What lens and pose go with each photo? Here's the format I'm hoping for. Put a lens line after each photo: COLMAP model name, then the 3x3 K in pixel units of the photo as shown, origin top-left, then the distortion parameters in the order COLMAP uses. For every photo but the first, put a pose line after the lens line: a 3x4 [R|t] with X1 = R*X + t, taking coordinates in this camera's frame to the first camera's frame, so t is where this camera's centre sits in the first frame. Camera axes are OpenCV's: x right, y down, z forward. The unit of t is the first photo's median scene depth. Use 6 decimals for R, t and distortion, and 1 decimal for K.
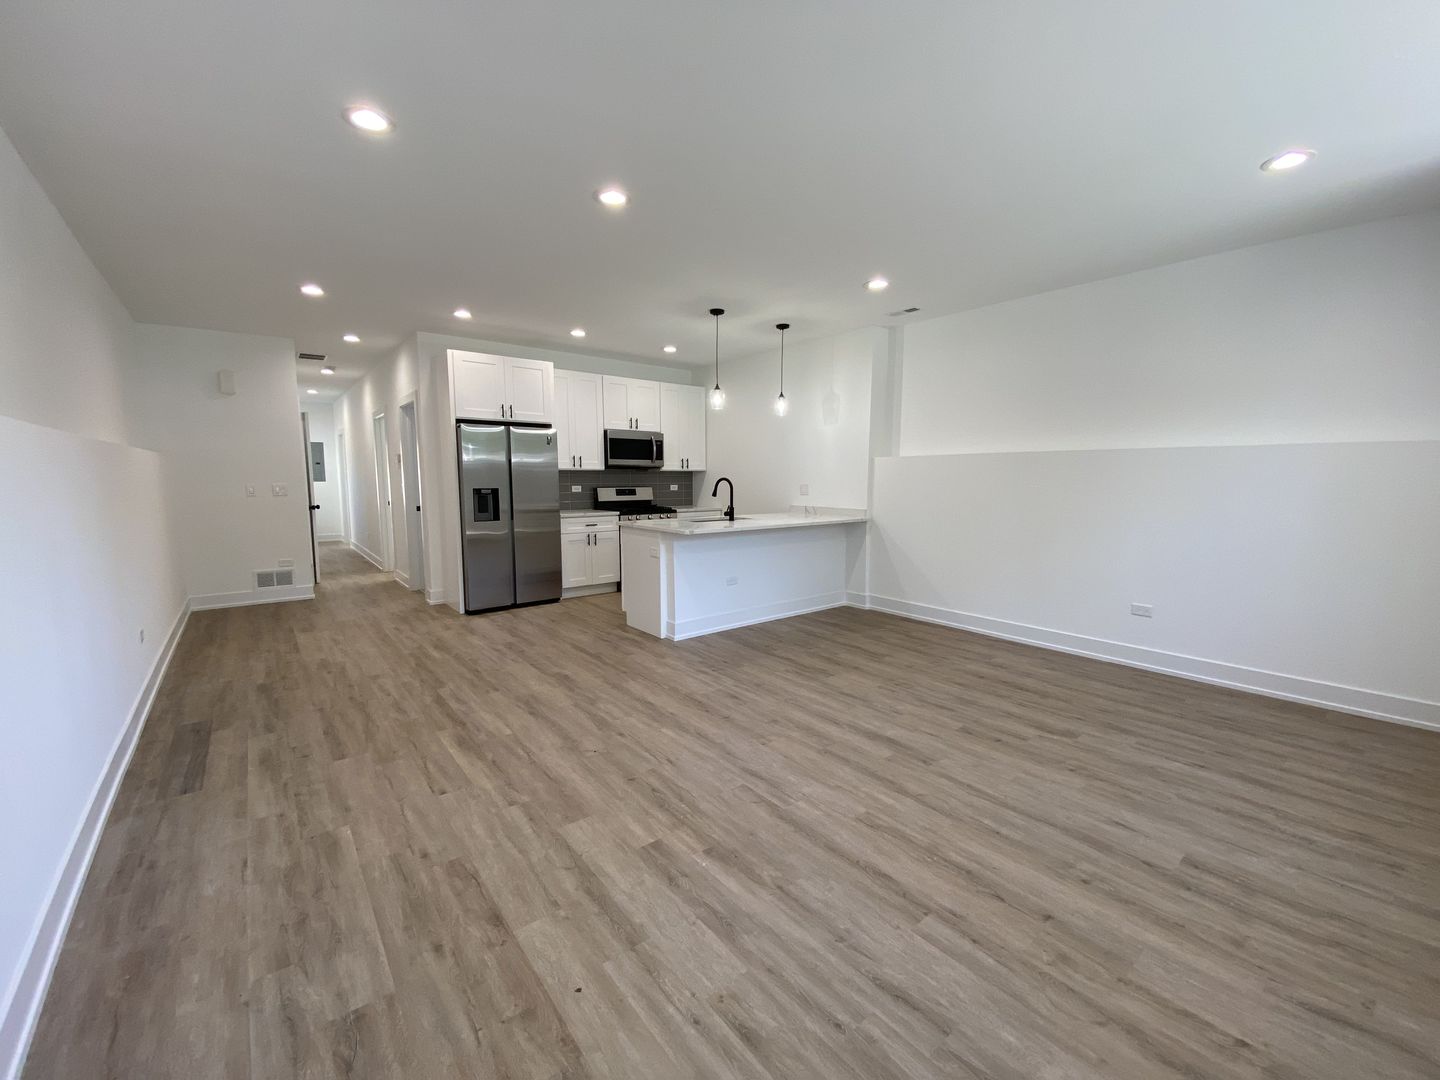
lens RADIAL K [[585.8, 0, 735.3], [0, 585.8, 537.9], [0, 0, 1]] dist [-0.023986, -0.001251]
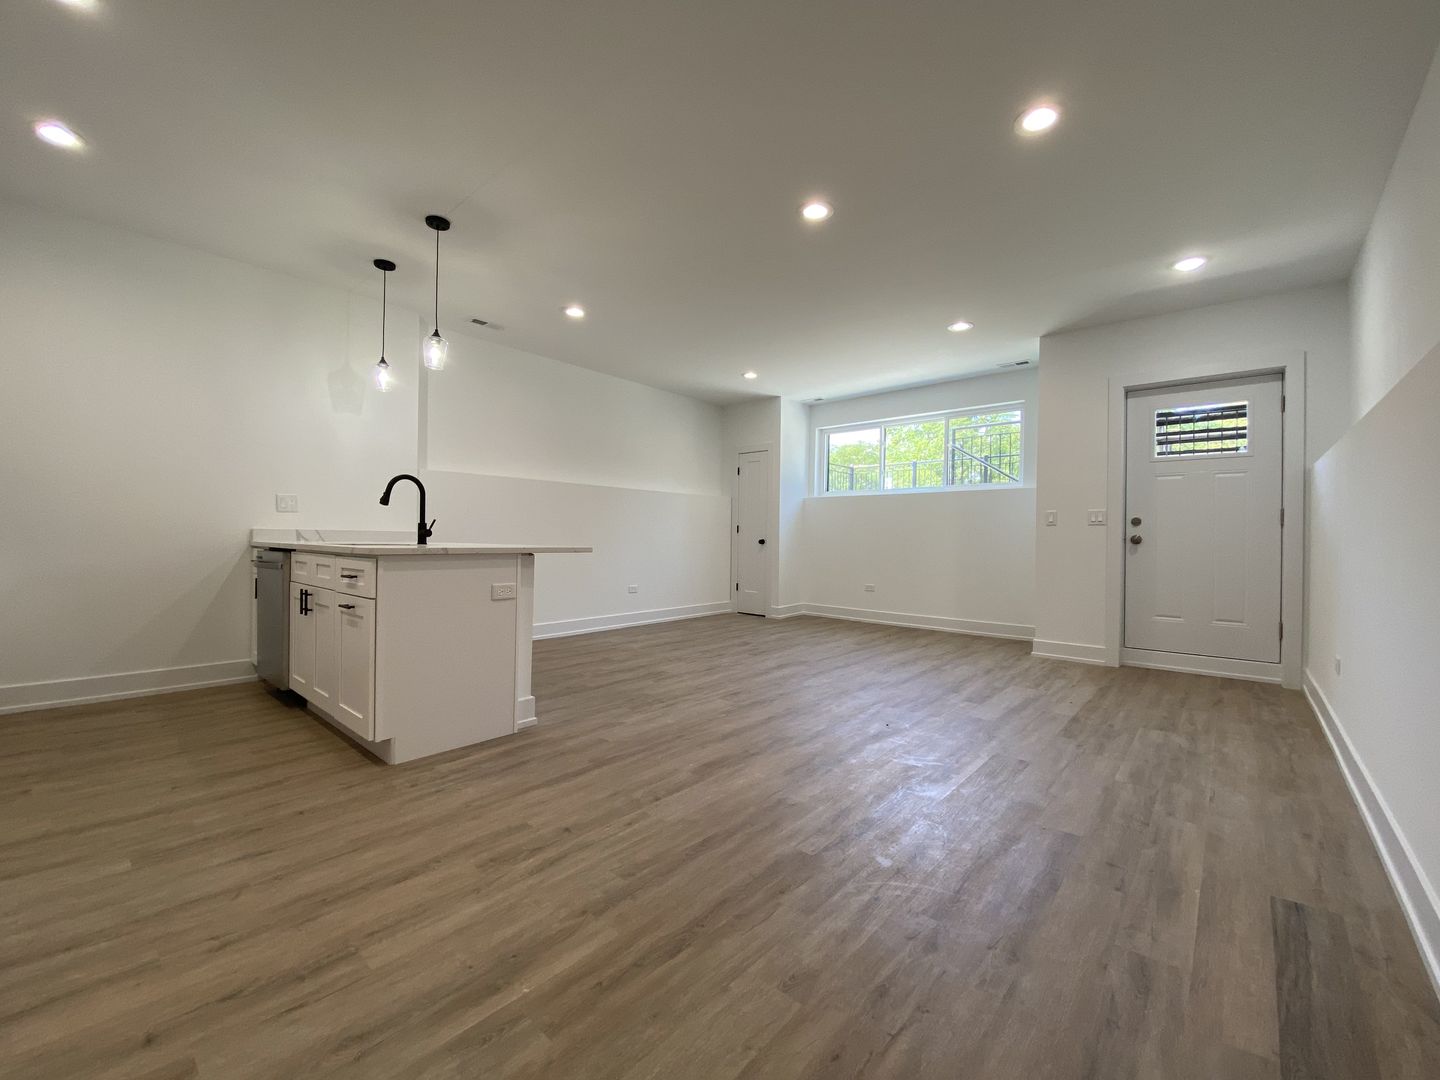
lens RADIAL K [[585.8, 0, 733.6], [0, 585.8, 536.0], [0, 0, 1]] dist [-0.023986, -0.001251]
pose [[-0.165286, -0.007011, 0.986221, -0.933320], [0.102192, 0.994470, 0.024197, -0.026206], [-0.980937, 0.104783, -0.163655, 1.057625]]
